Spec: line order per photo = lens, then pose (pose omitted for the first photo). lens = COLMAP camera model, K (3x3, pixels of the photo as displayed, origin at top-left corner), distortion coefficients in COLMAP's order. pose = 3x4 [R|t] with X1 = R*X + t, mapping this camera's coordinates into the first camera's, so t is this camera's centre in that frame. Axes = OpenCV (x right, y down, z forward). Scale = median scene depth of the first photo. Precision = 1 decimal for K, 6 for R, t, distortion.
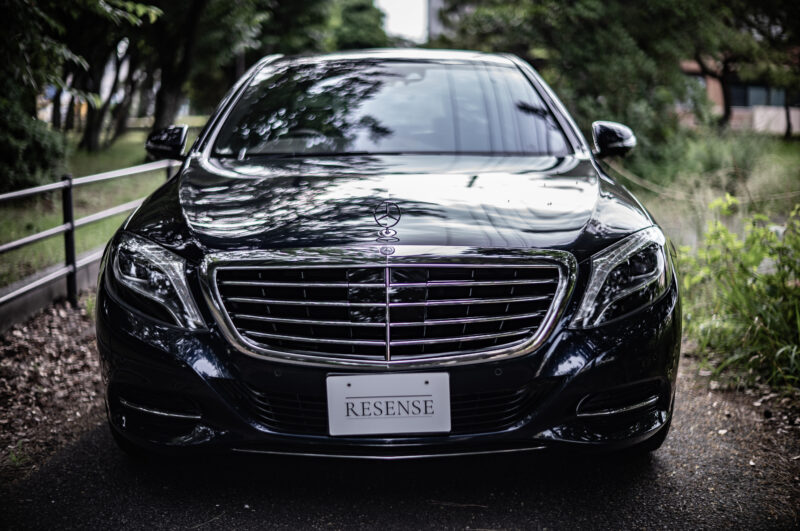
lens RADIAL K [[1168.9, 0, 398.1], [0, 1168.9, 261.4], [0, 0, 1]] dist [-0.184429, 0.000000]
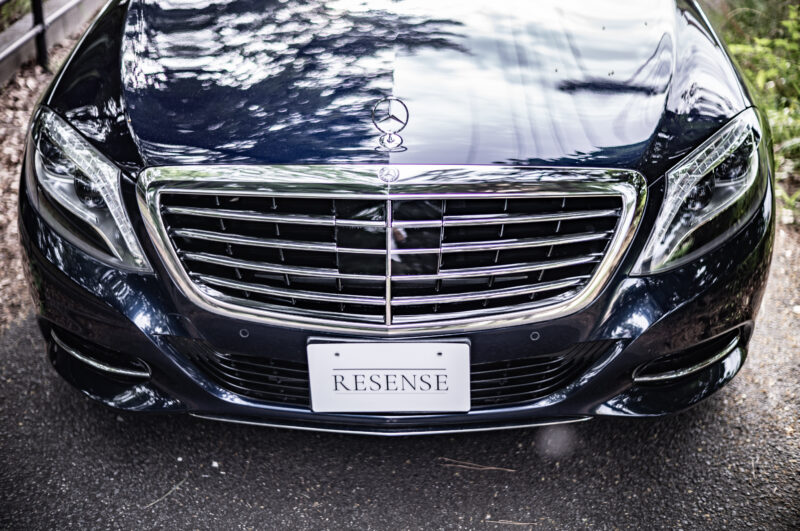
lens RADIAL K [[1168.9, 0, 399.7], [0, 1168.9, 270.3], [0, 0, 1]] dist [-0.184429, 0.000000]
pose [[0.999718, 0.013582, -0.019462, 0.012459], [-0.007020, 0.952586, 0.304188, -0.173490], [0.022670, -0.303966, 0.952413, 0.289713]]
